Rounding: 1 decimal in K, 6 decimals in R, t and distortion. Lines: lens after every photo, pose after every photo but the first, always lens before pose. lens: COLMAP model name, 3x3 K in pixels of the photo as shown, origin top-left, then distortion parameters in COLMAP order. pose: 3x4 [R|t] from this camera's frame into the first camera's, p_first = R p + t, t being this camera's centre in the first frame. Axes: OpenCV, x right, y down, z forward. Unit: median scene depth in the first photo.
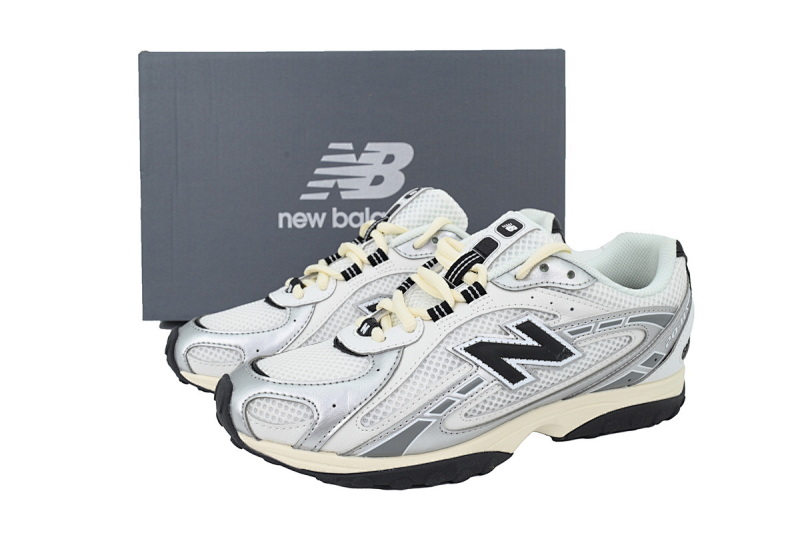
lens RADIAL K [[657.1, 0, 400.3], [0, 657.1, 265.0], [0, 0, 1]] dist [0.013578, -0.005115]
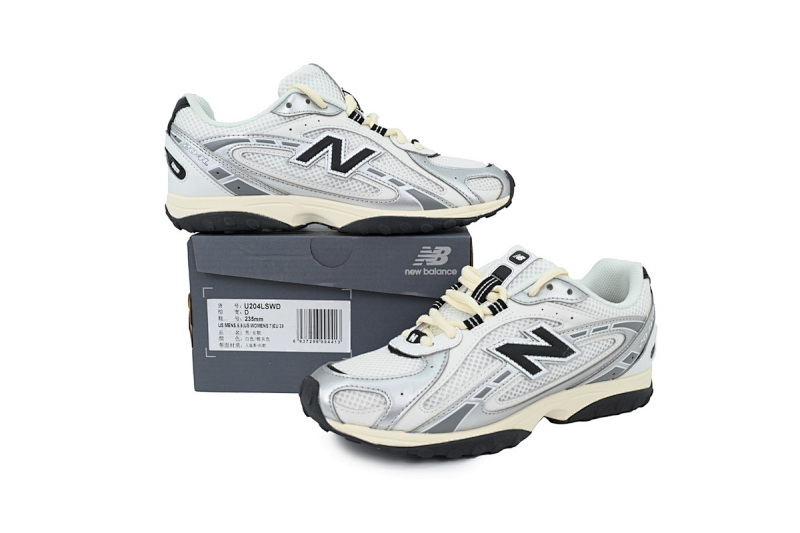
lens RADIAL K [[657.1, 0, 399.9], [0, 657.1, 267.1], [0, 0, 1]] dist [0.013578, -0.005115]
pose [[0.995190, -0.015196, 0.096783, -0.206457], [0.021908, 0.997399, -0.068668, 0.048777], [-0.095487, 0.070458, 0.992934, -0.276812]]
